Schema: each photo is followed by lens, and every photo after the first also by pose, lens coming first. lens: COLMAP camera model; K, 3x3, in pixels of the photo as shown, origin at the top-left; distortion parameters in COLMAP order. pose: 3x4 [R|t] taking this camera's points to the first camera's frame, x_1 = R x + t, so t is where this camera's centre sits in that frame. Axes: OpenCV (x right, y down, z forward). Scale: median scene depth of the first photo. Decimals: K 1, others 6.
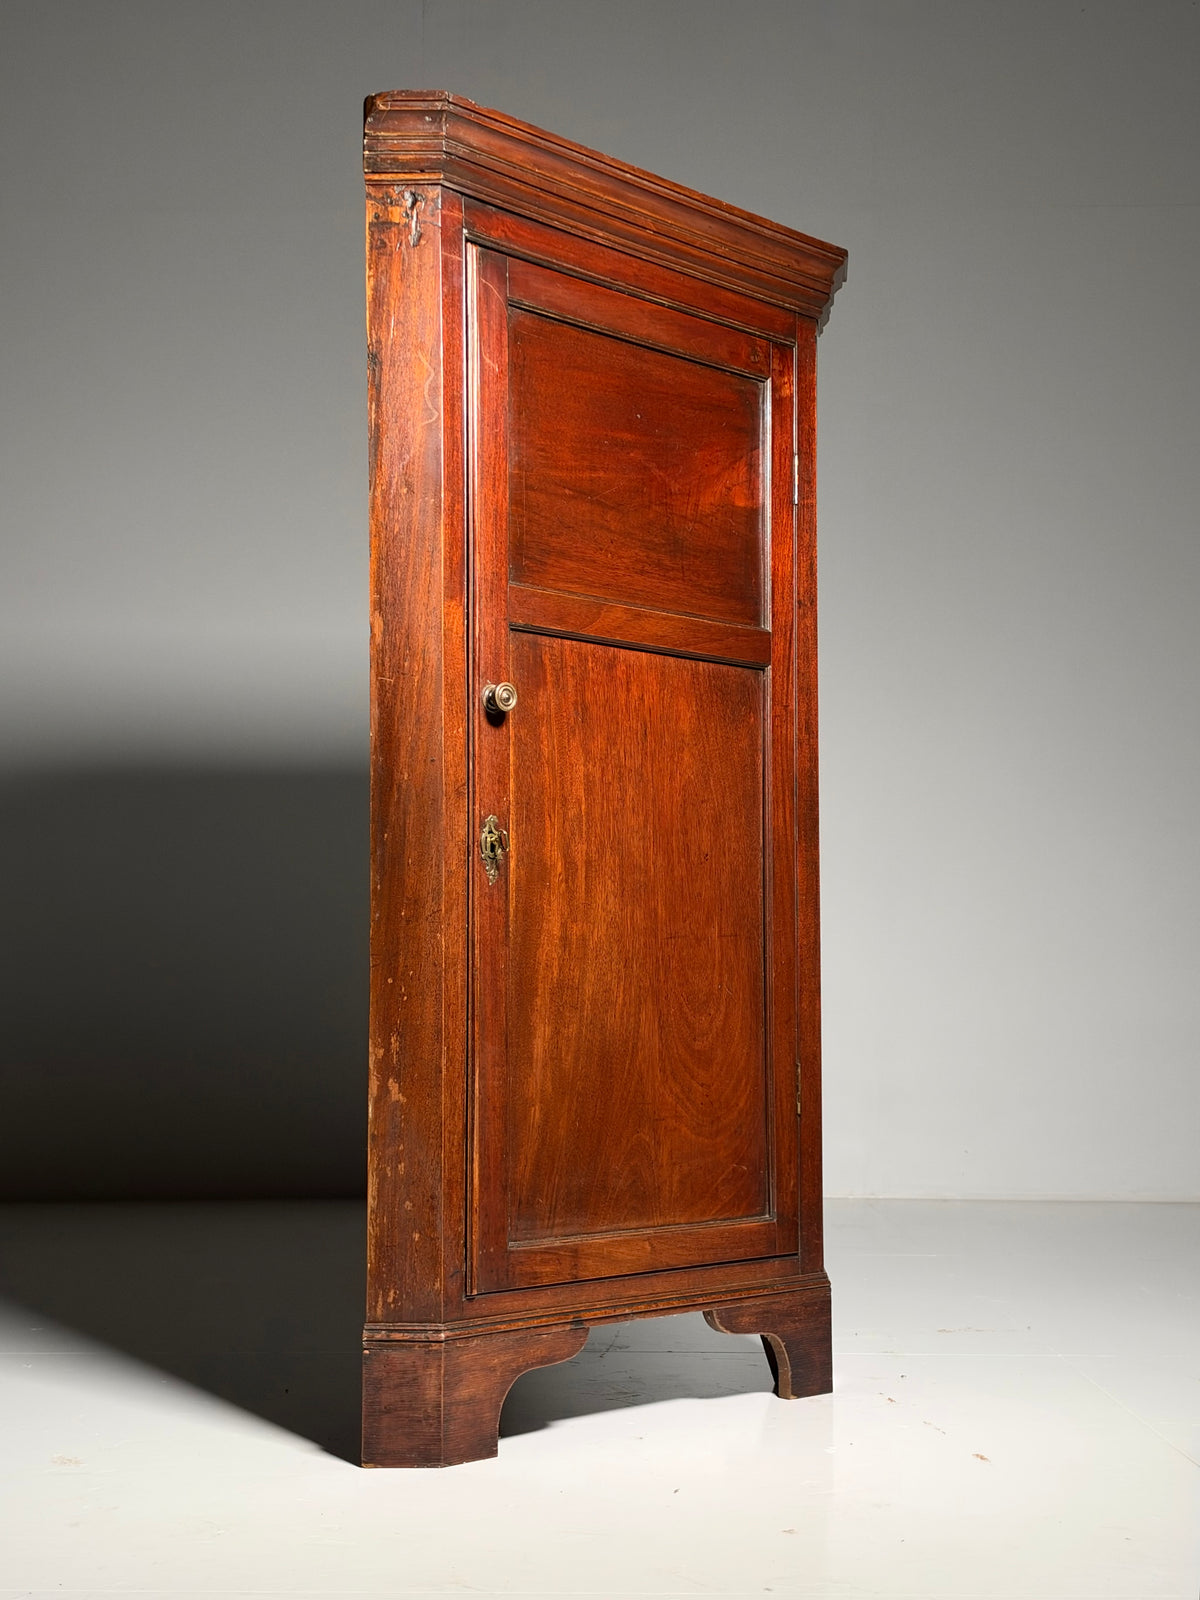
lens RADIAL K [[2025.5, 0, 600.4], [0, 2025.5, 874.9], [0, 0, 1]] dist [0.203302, -0.027367]
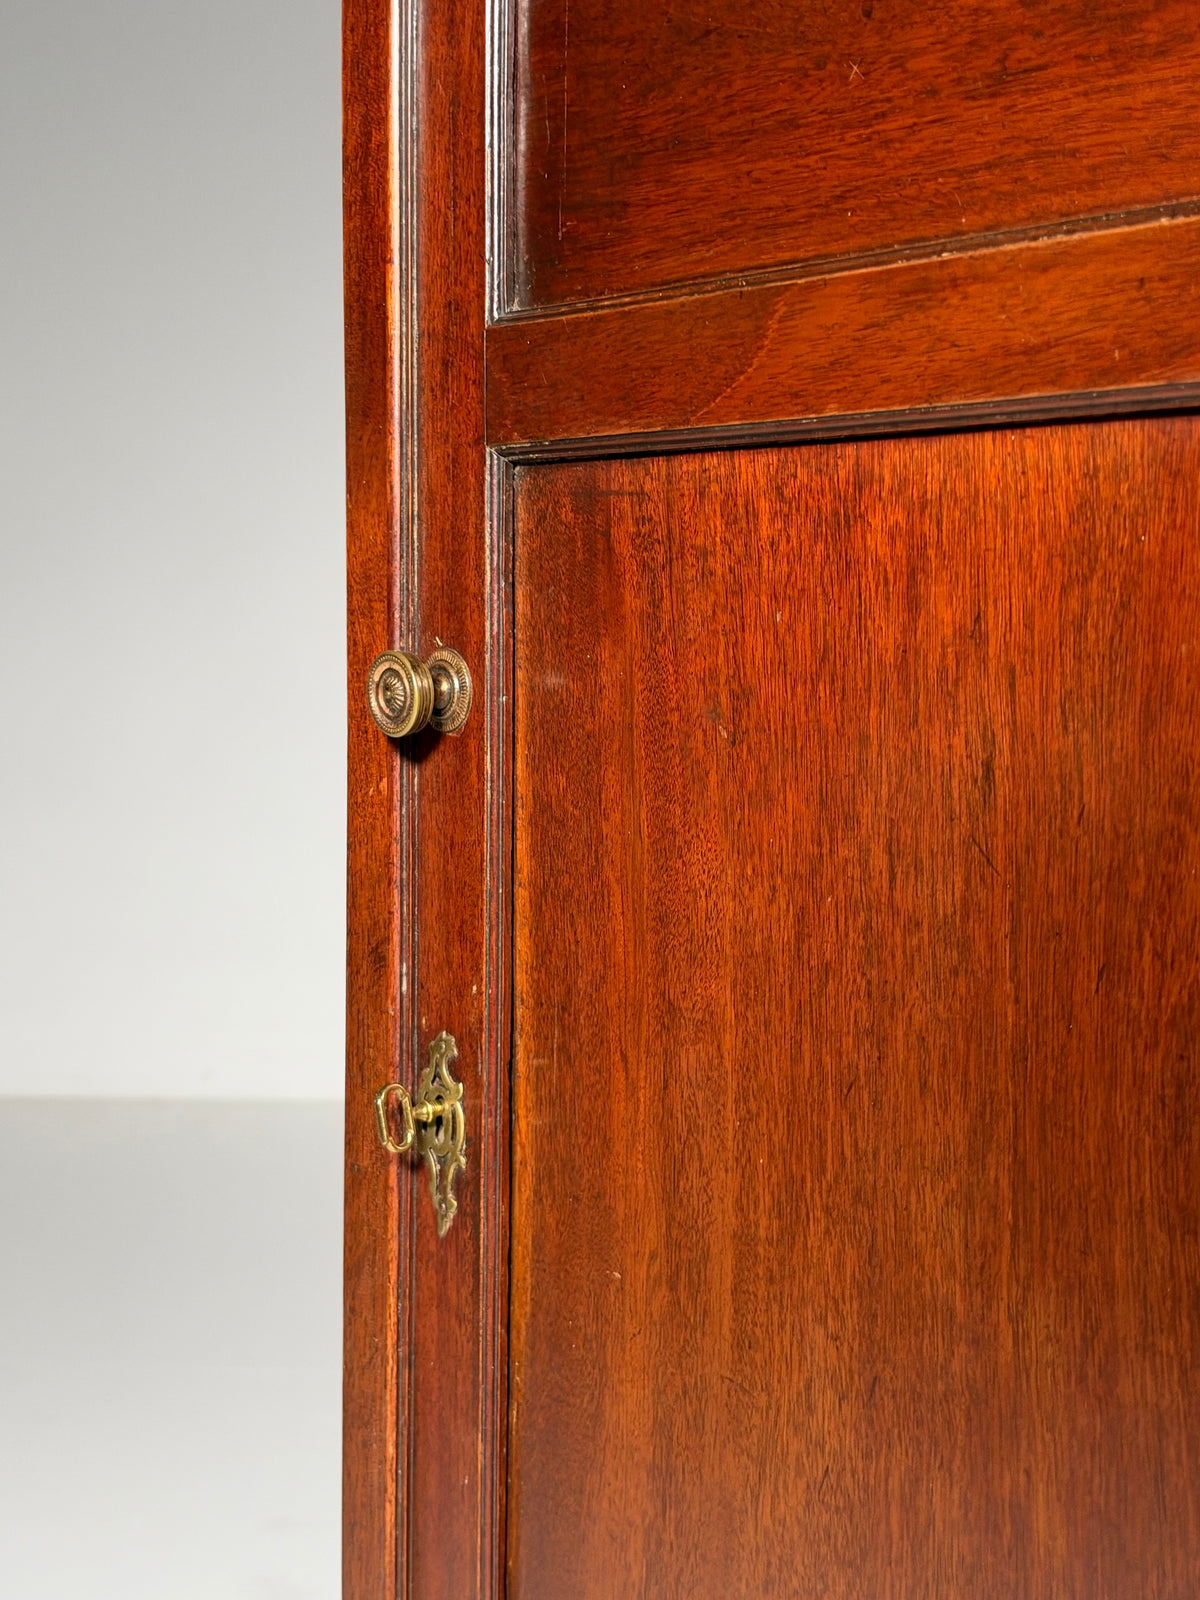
lens RADIAL K [[2081.3, 0, 601.8], [0, 2081.3, 795.4], [0, 0, 1]] dist [0.281265, -0.888310]
pose [[-0.035308, 0.090116, -0.995305, 0.281720], [0.050735, 0.994804, 0.088271, -0.095039], [0.998088, -0.047380, -0.039697, 0.997912]]
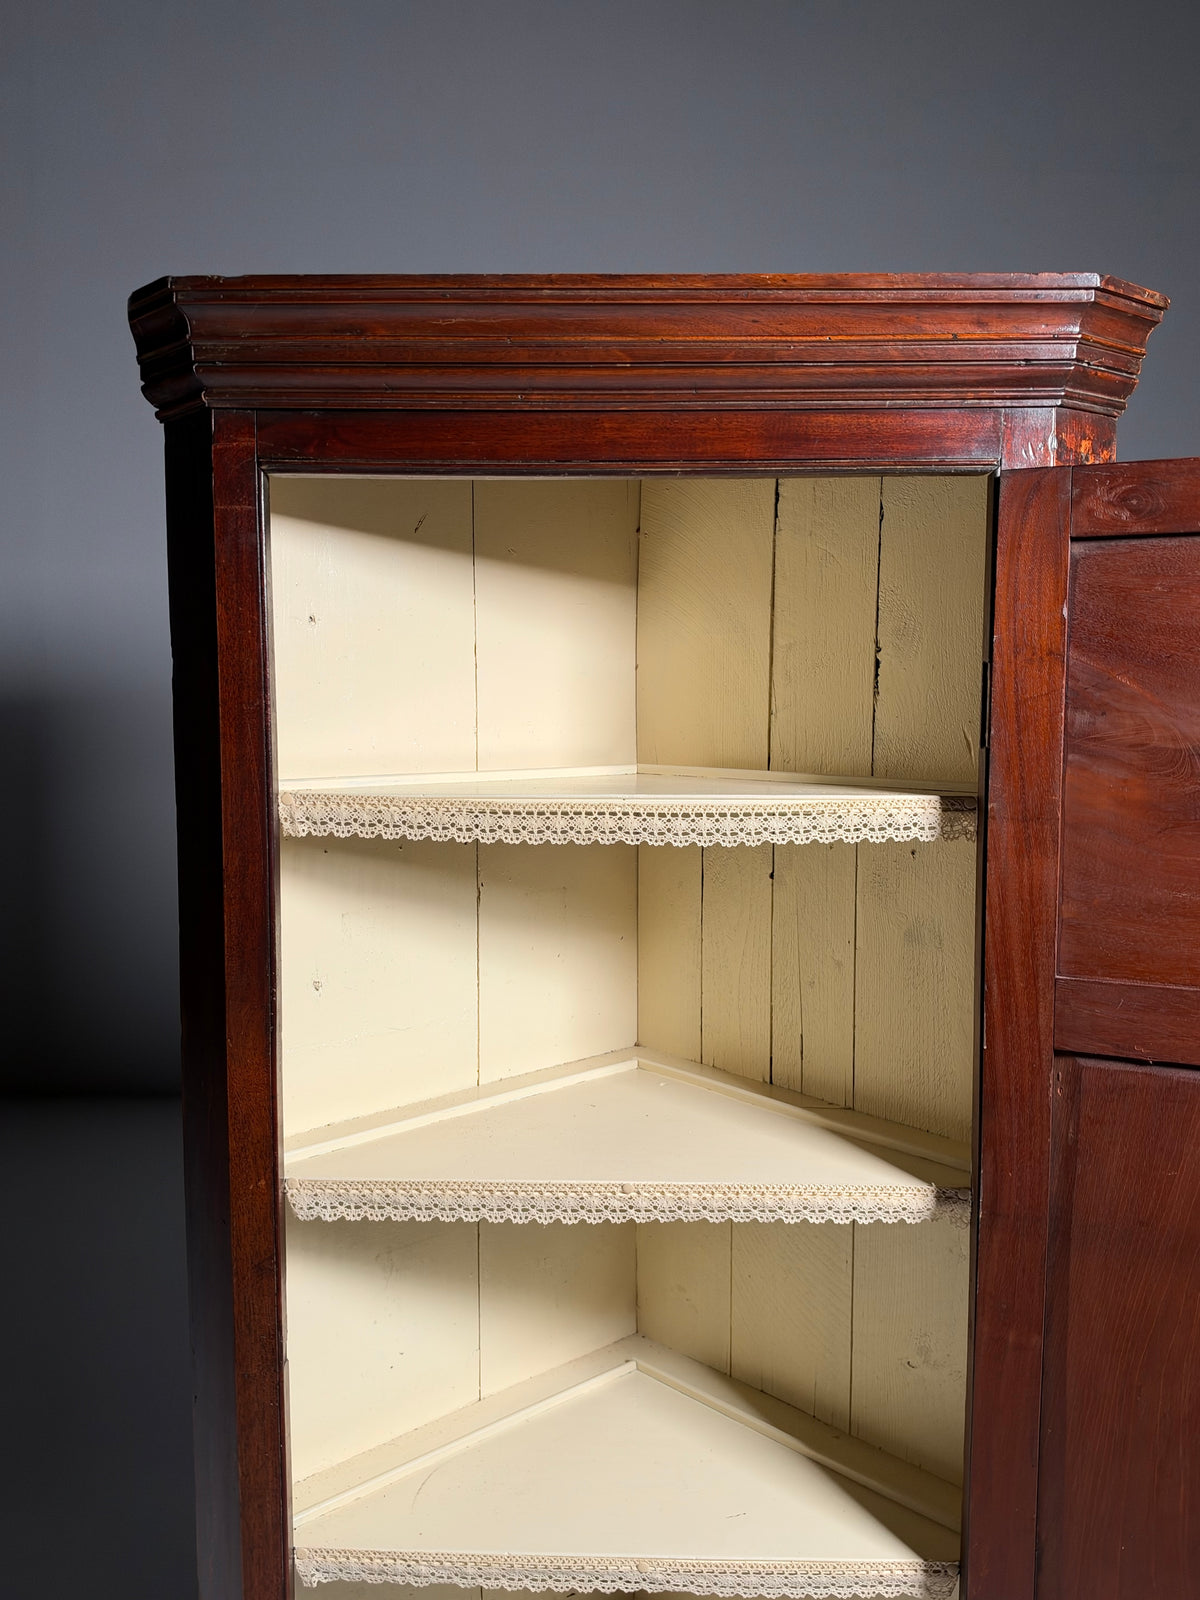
lens RADIAL K [[1292.8, 0, 603.9], [0, 1292.8, 823.1], [0, 0, 1]] dist [0.139851, -0.312691]
pose [[0.709109, 0.056758, -0.702811, 0.311134], [0.042882, 0.991438, 0.123334, -0.234756], [0.703794, -0.117595, 0.700604, 0.738894]]
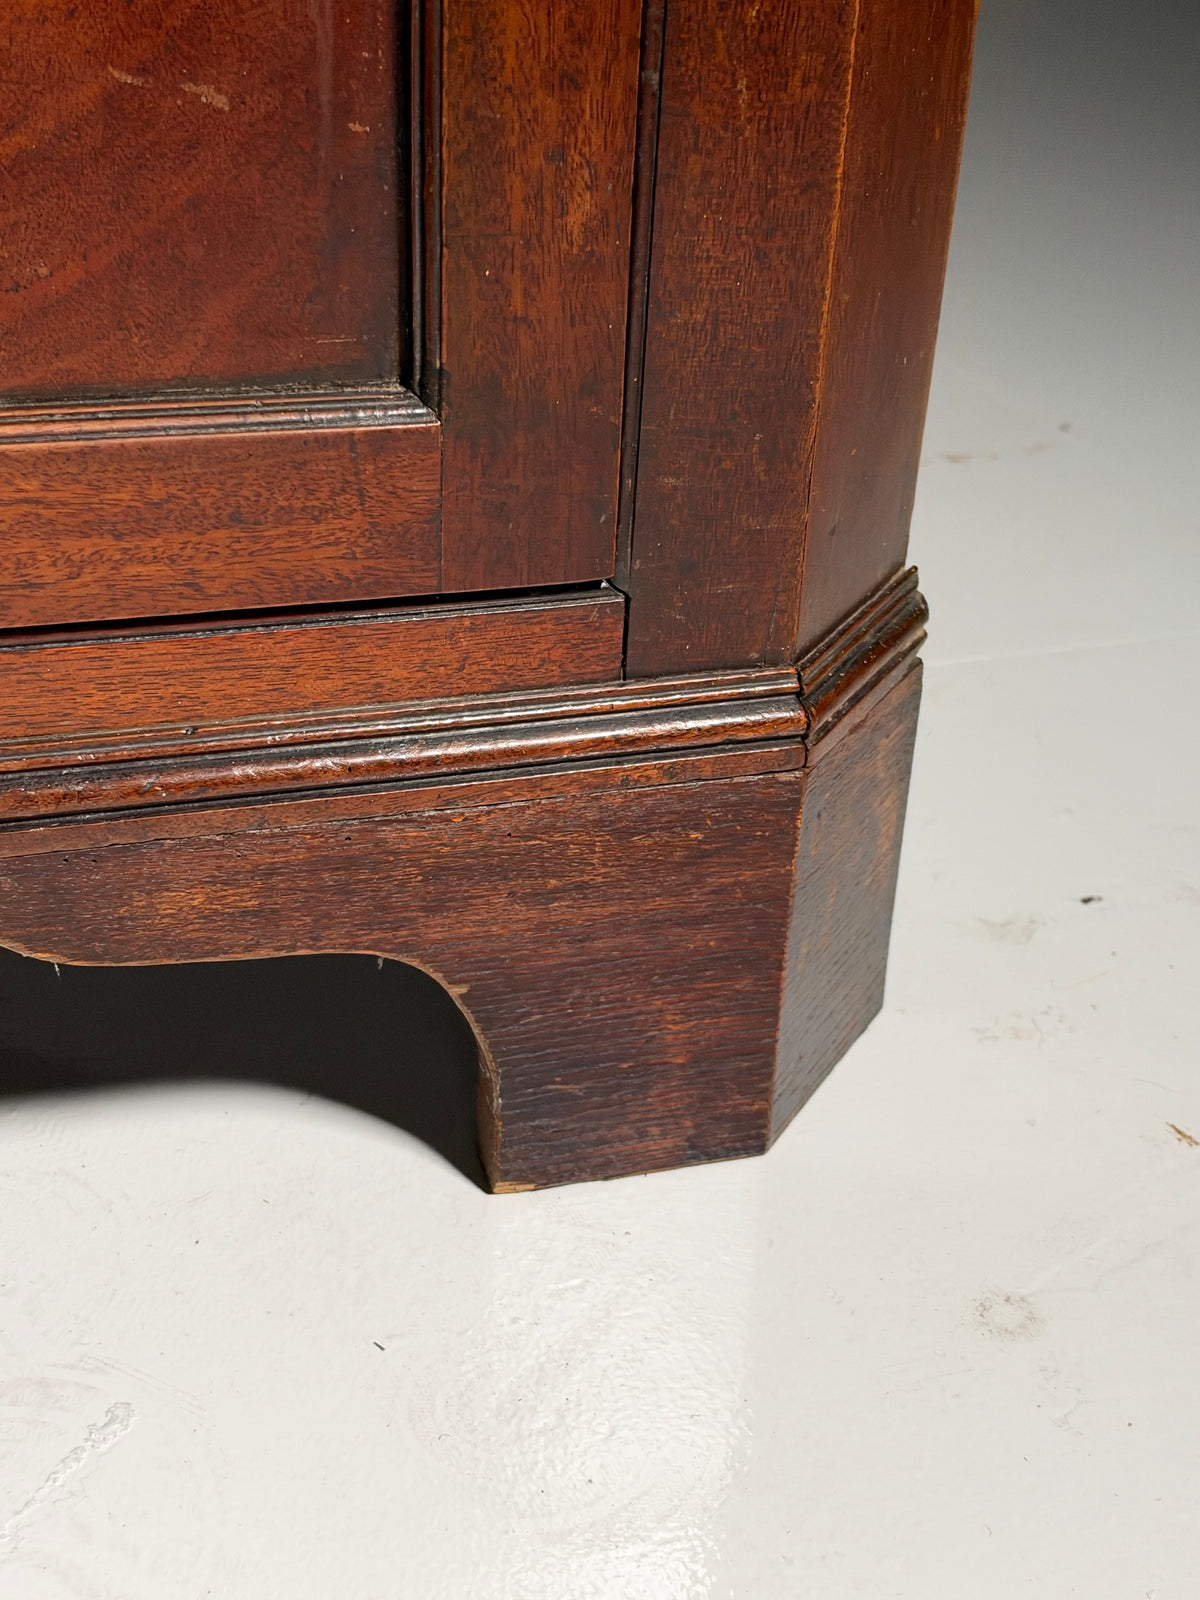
lens RADIAL K [[2153.9, 0, 606.1], [0, 2153.9, 810.8], [0, 0, 1]] dist [0.292686, -0.881589]
pose [[0.901281, 0.240802, -0.360149, 0.189731], [-0.016207, 0.849460, 0.527404, 0.105635], [0.432932, -0.469502, 0.769505, 0.909744]]
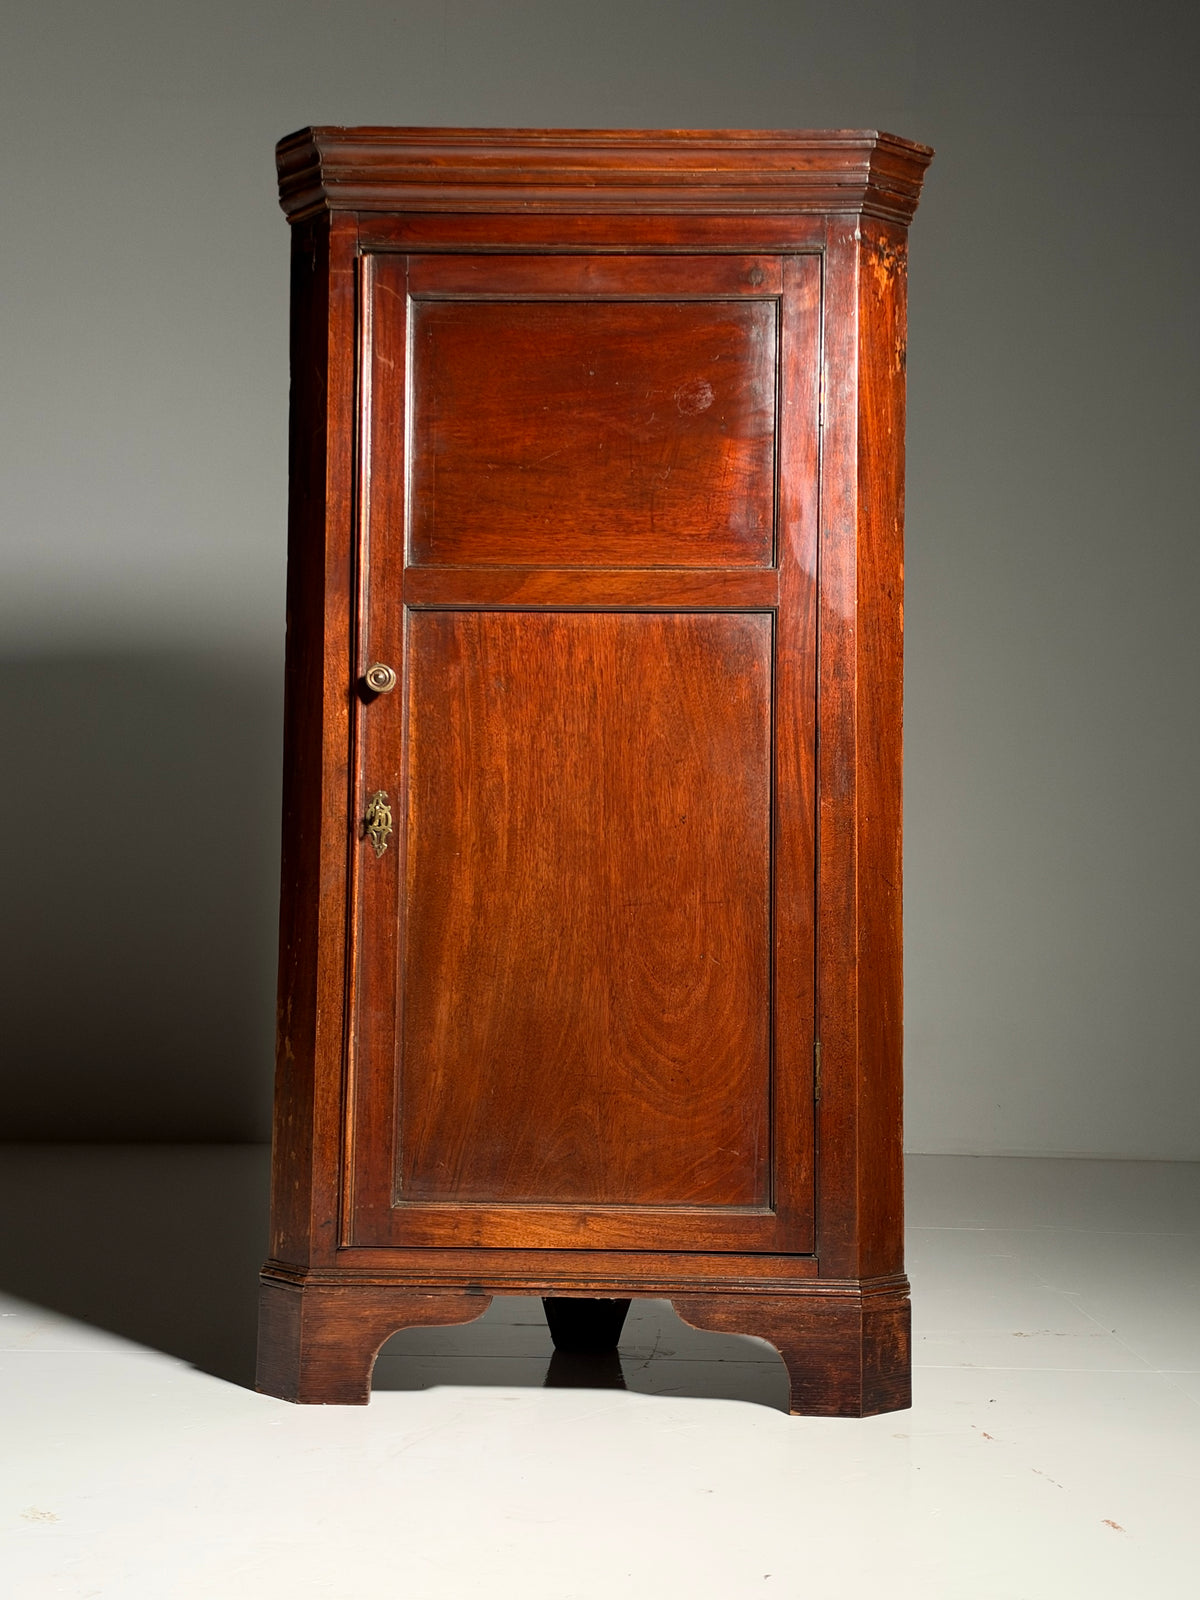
lens RADIAL K [[2058.1, 0, 605.7], [0, 2058.1, 813.8], [0, 0, 1]] dist [0.276090, -0.726755]
pose [[0.711267, -0.038073, -0.701890, 0.745828], [0.030264, 0.999265, -0.023536, 0.010796], [0.702270, -0.004502, 0.711896, 0.307248]]
